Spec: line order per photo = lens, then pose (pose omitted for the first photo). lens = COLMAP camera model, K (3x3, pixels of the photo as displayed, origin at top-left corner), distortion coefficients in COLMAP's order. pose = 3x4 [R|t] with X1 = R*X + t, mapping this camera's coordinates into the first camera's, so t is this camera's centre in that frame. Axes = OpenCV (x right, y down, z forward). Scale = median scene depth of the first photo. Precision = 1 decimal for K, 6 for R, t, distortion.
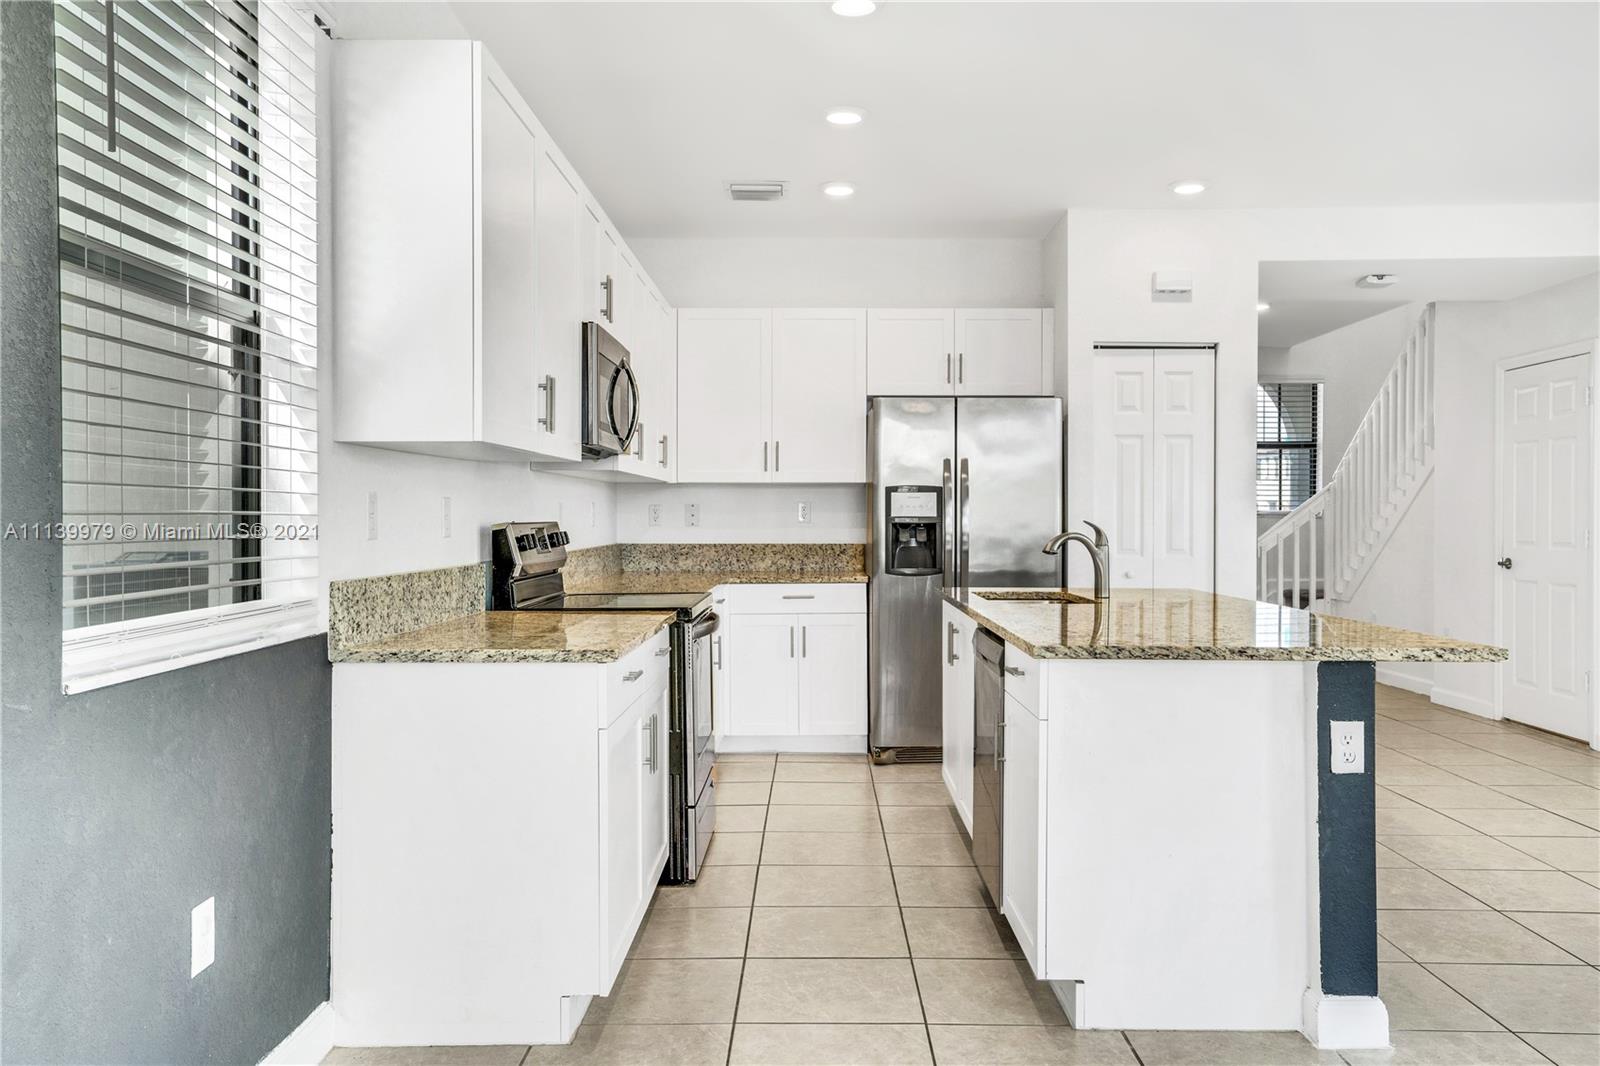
lens RADIAL K [[1278.5, 0, 797.3], [0, 1278.5, 523.4], [0, 0, 1]] dist [-0.001116, 0.000374]
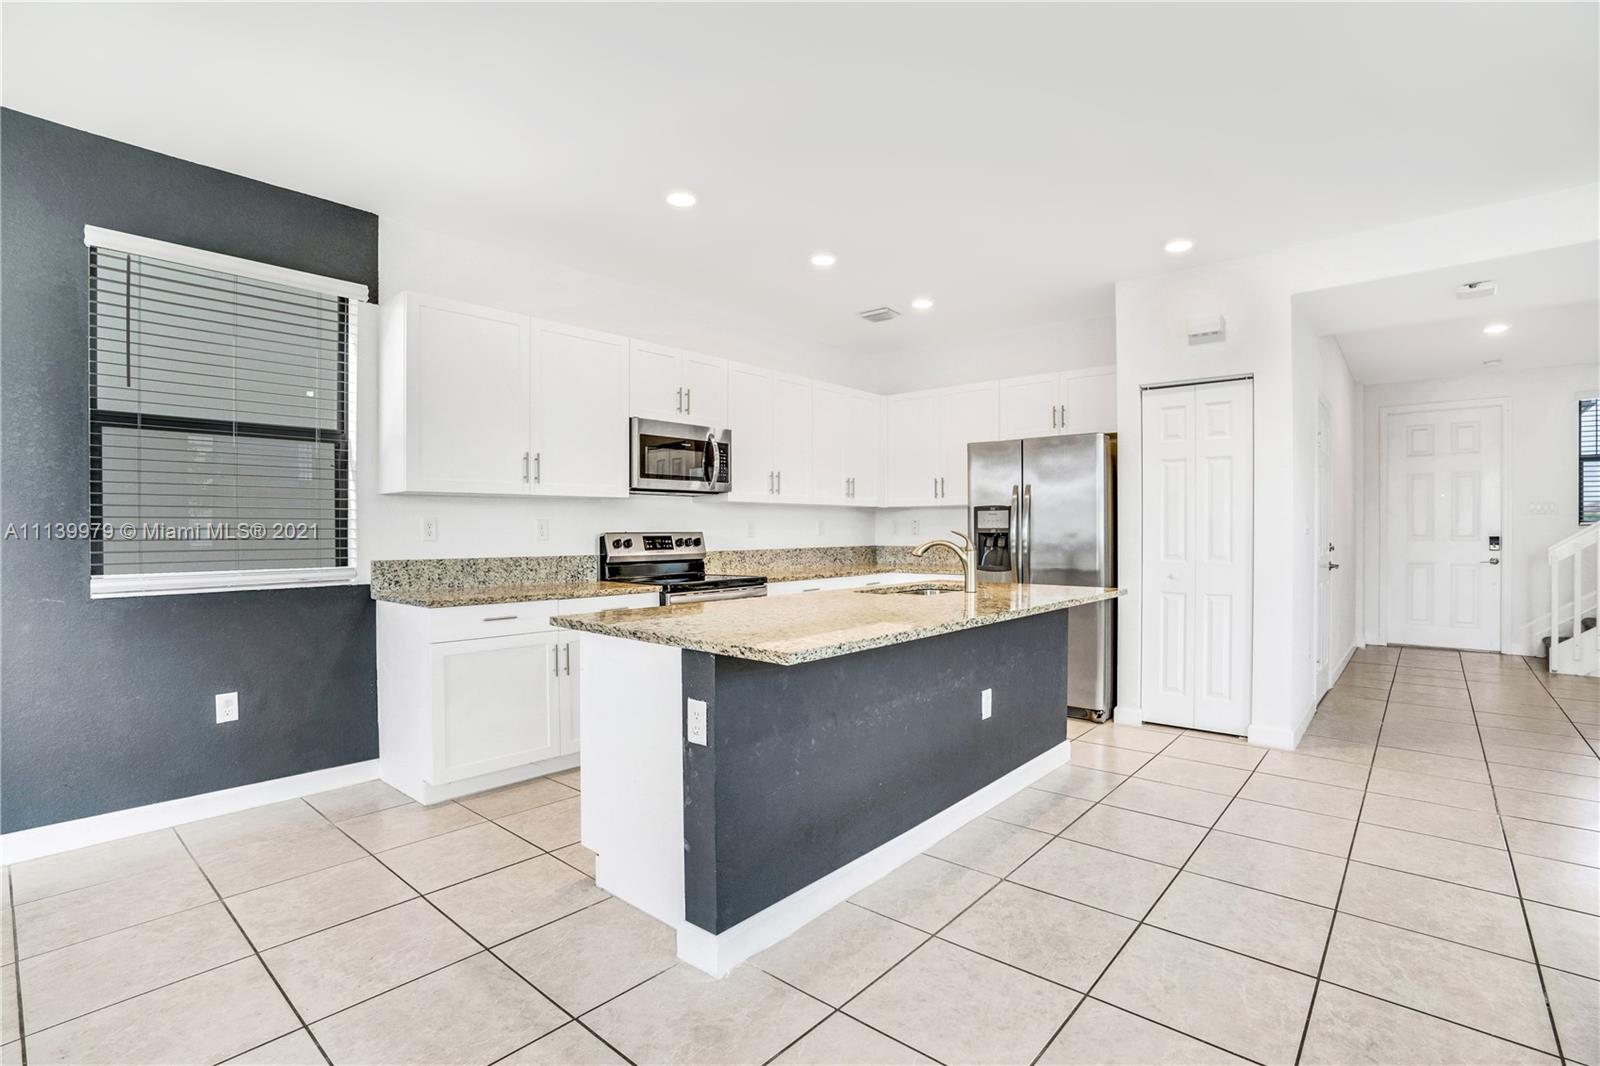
lens RADIAL K [[748.2, 0, 809.2], [0, 748.2, 530.5], [0, 0, 1]] dist [-0.063906, 0.030896]
pose [[0.764053, -0.001415, -0.645152, 0.457243], [-0.000985, 0.999994, -0.003360, 0.000160], [0.645153, 0.003203, 0.764047, 0.260905]]
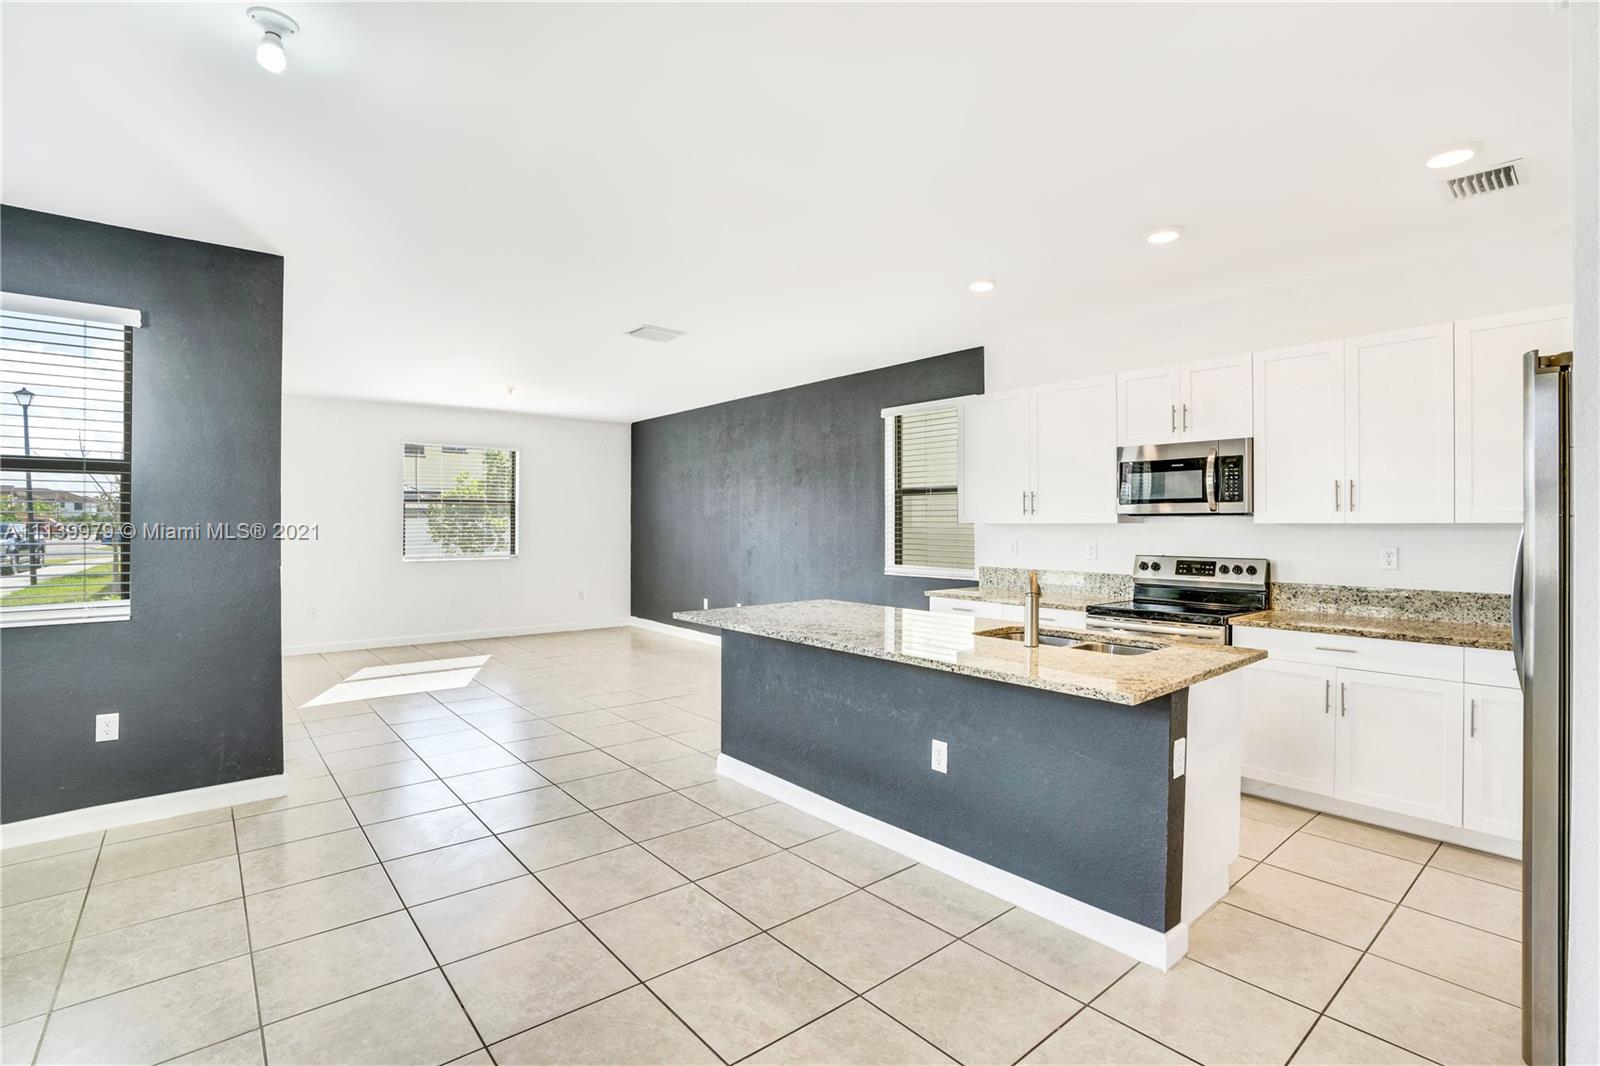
lens RADIAL K [[748.2, 0, 809.2], [0, 748.2, 530.5], [0, 0, 1]] dist [-0.063906, 0.030896]
pose [[-0.751343, 0.002199, -0.659908, 0.595882], [-0.006947, 0.999913, 0.011241, -0.031135], [0.659875, 0.013030, -0.751262, 1.028399]]
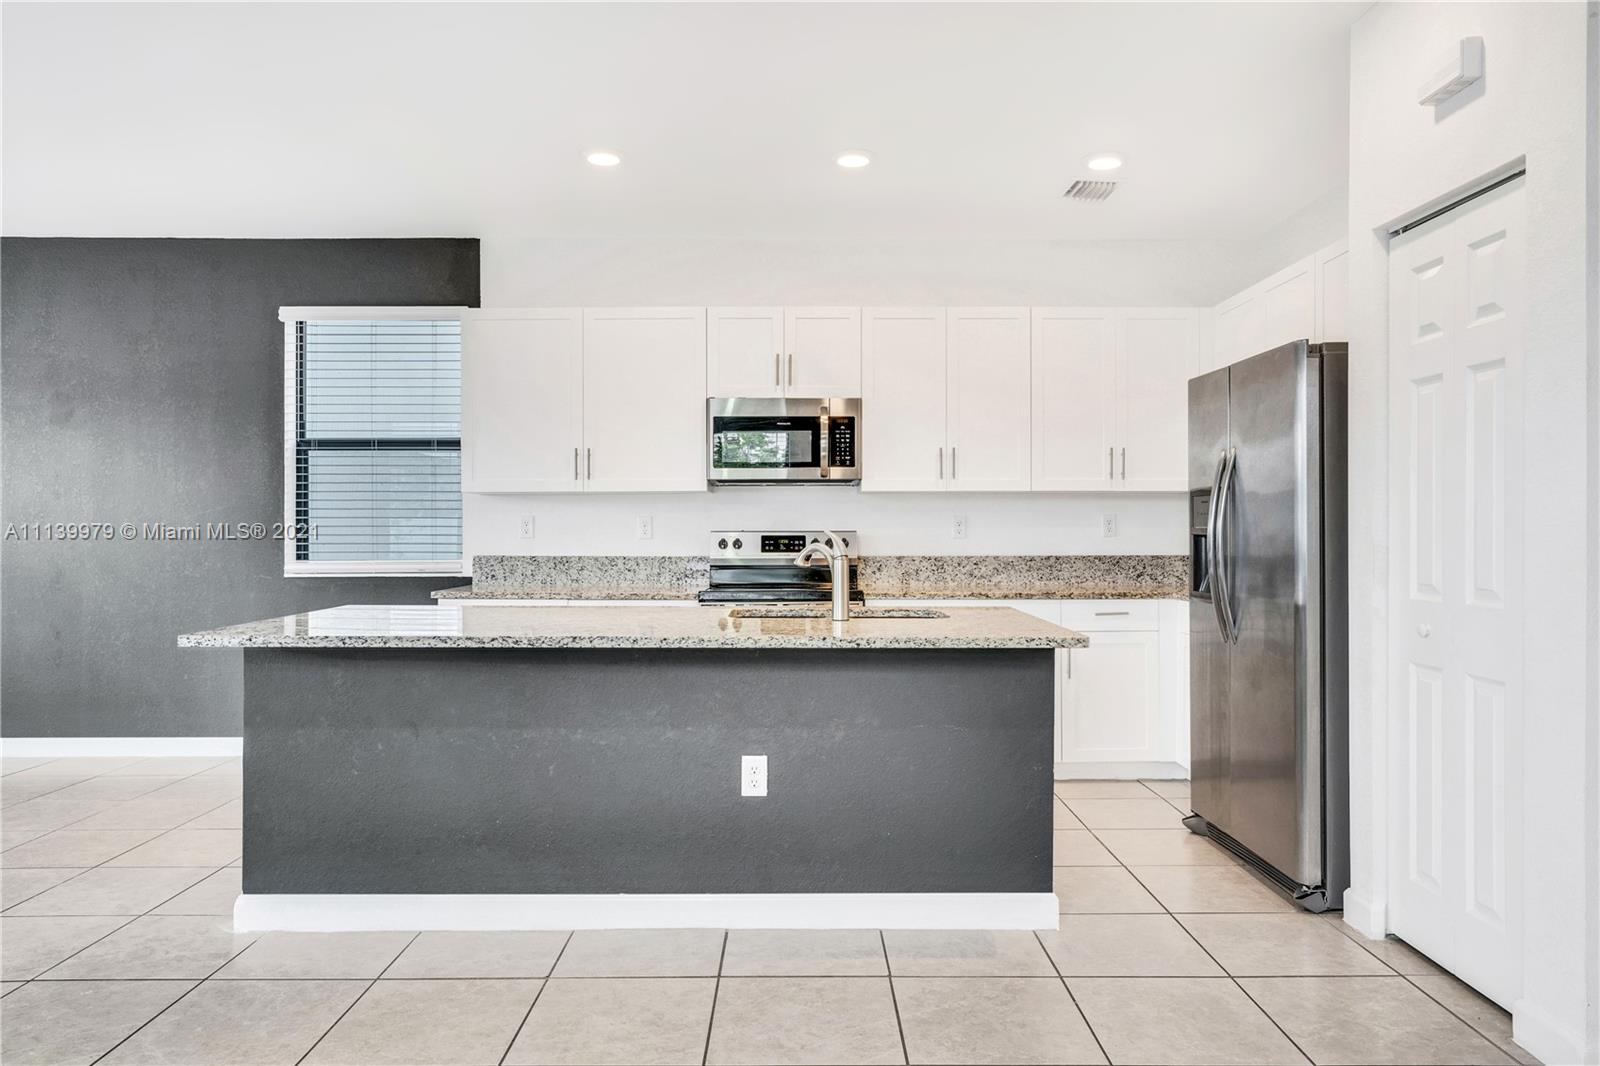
lens RADIAL K [[1048.3, 0, 797.0], [0, 1048.3, 524.9], [0, 0, 1]] dist [-0.001562, 0.001244]
pose [[0.010768, -0.004433, -0.999932, 0.728941], [-0.005483, 0.999975, -0.004492, -0.001701], [0.999927, 0.005531, 0.010743, 0.744073]]
